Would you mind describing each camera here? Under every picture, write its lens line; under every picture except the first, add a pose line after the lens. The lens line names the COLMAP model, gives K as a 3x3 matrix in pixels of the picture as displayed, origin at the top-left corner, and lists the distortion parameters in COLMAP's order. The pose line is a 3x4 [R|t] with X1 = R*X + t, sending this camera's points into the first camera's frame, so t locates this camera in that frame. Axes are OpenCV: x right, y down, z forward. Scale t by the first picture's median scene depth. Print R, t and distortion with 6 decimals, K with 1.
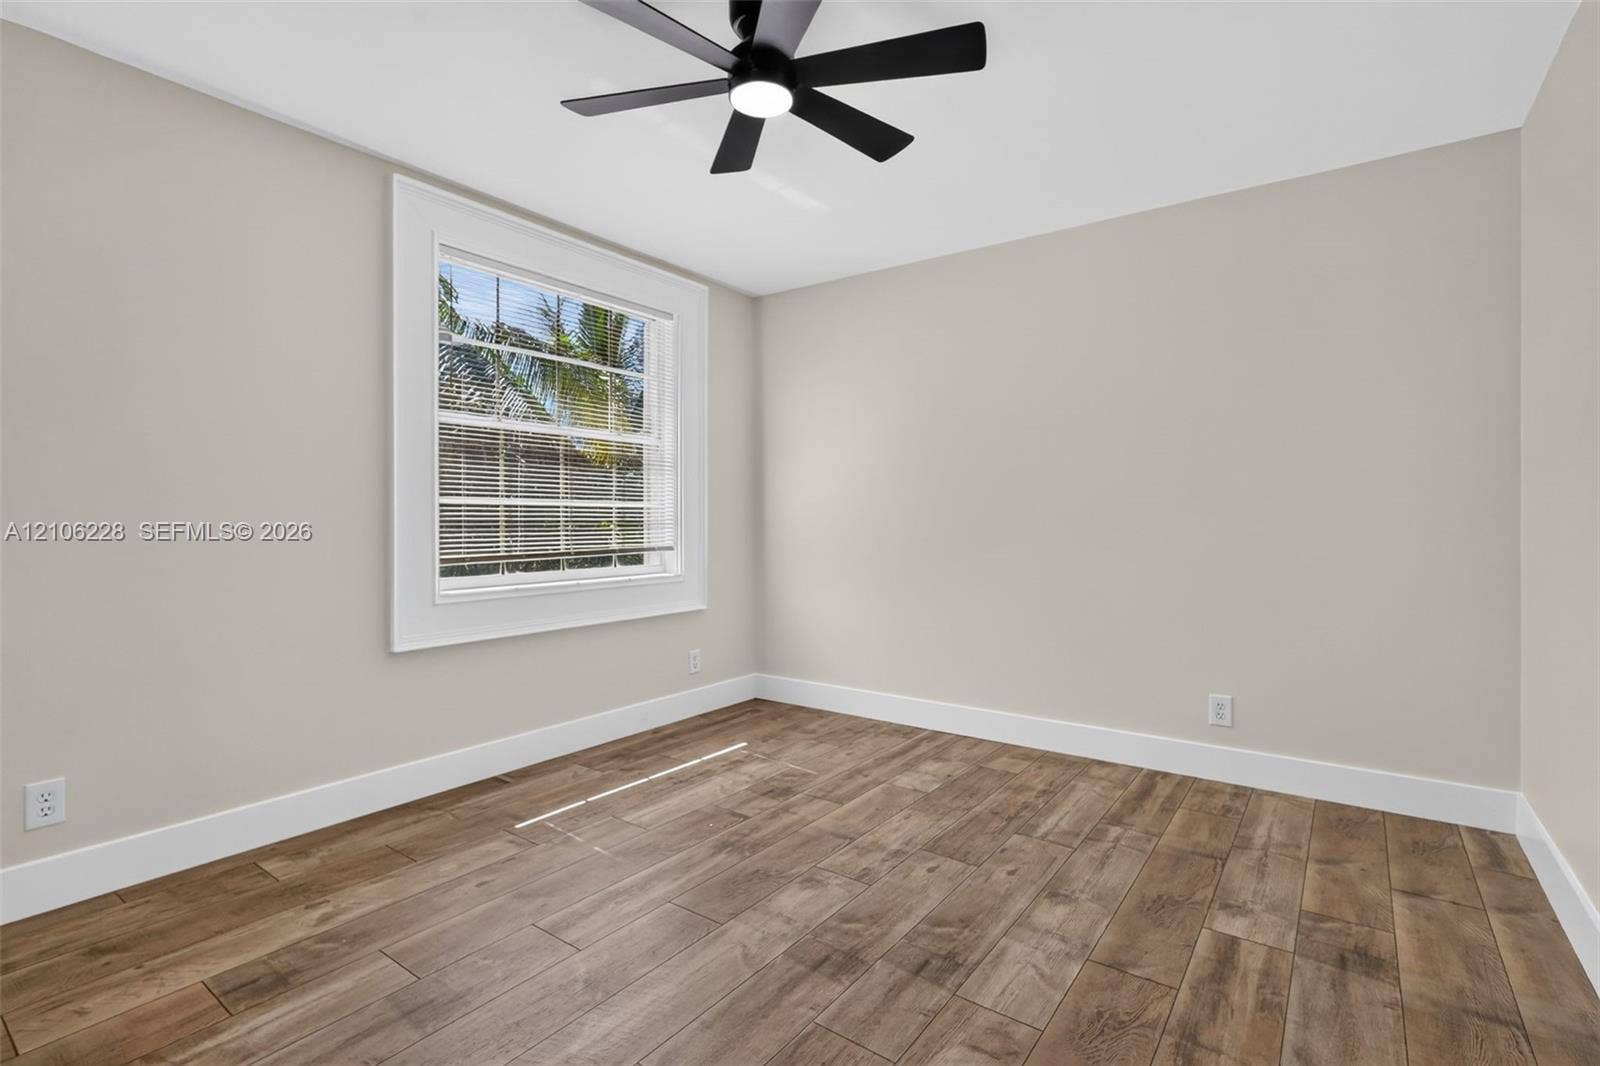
lens RADIAL K [[766.9, 0, 799.8], [0, 766.9, 526.2], [0, 0, 1]] dist [0.006024, 0.000777]
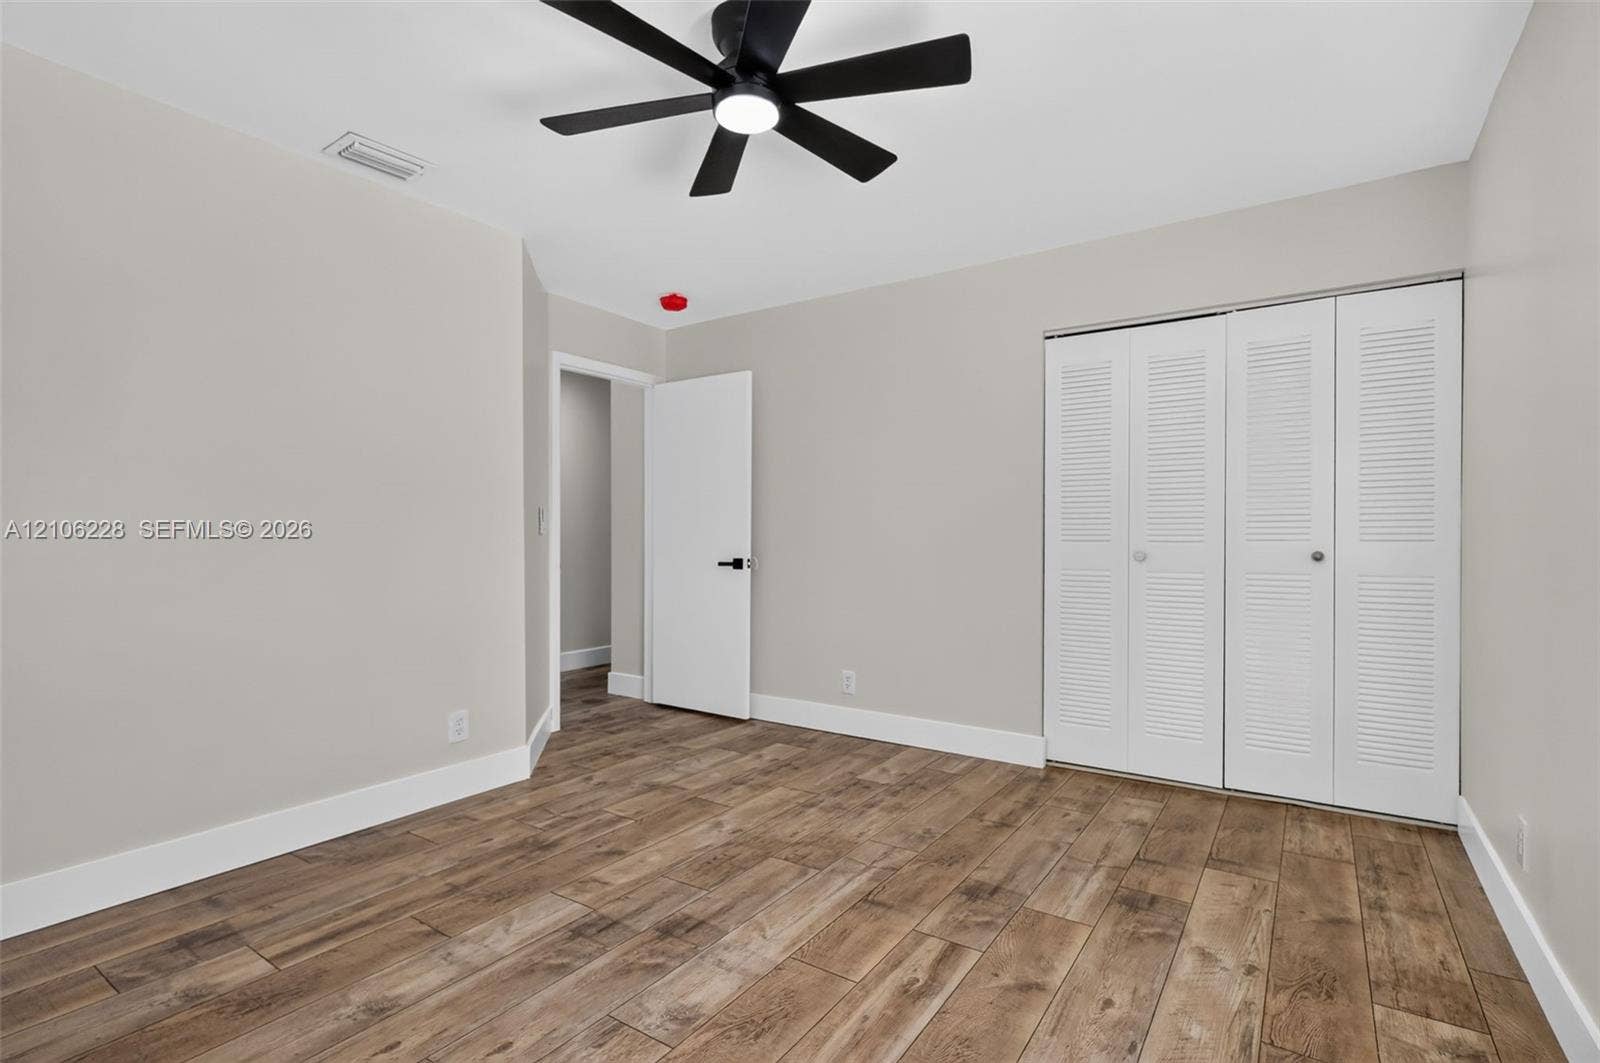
lens RADIAL K [[766.9, 0, 789.7], [0, 766.9, 526.5], [0, 0, 1]] dist [0.006024, 0.000777]
pose [[-0.999739, 0.001005, -0.022817, -0.080765], [0.001064, 0.999996, -0.002606, -0.020135], [0.022815, -0.002629, -0.999736, 1.988490]]
